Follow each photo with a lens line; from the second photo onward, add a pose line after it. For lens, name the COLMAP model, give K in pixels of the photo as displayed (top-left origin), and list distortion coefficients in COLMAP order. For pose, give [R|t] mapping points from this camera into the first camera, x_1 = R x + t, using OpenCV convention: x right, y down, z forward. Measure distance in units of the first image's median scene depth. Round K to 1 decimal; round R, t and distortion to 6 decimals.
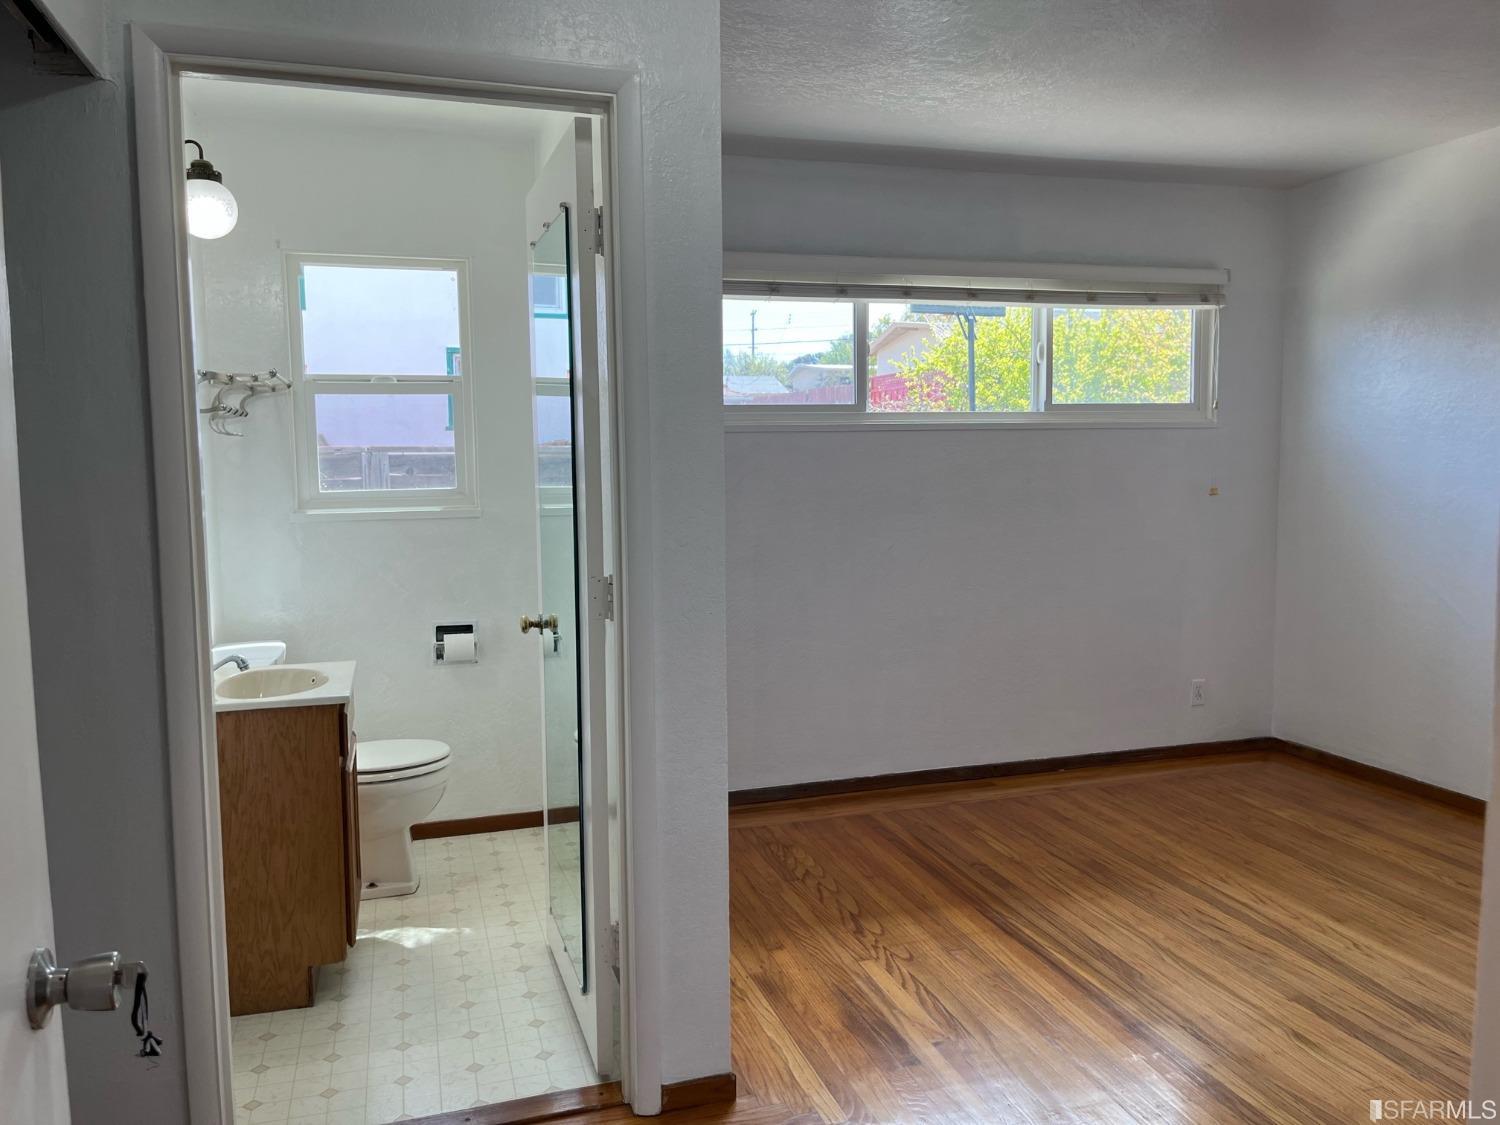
lens RADIAL K [[1132.6, 0, 753.2], [0, 1132.6, 553.2], [0, 0, 1]] dist [0.045259, -0.073198]
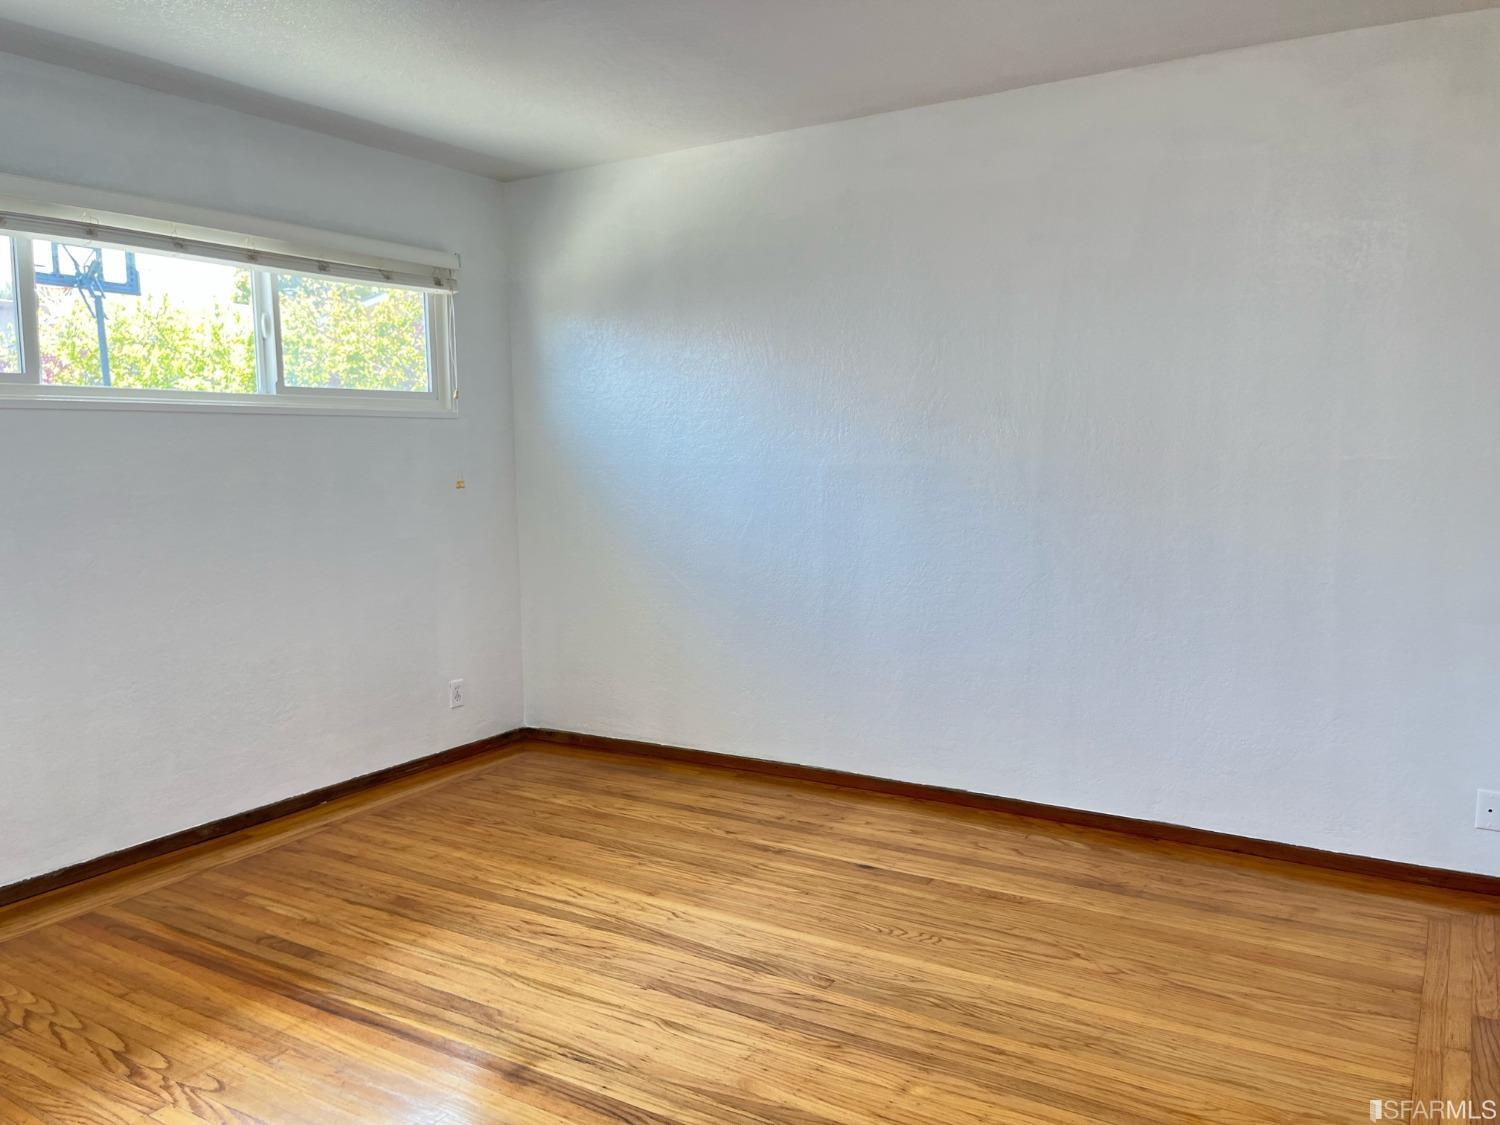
lens RADIAL K [[1132.6, 0, 761.0], [0, 1132.6, 576.0], [0, 0, 1]] dist [0.045259, -0.073198]
pose [[0.746898, -0.070378, 0.661204, -0.062173], [0.060144, 0.997457, 0.038229, 0.001975], [-0.662213, 0.011214, 0.749232, 0.142212]]
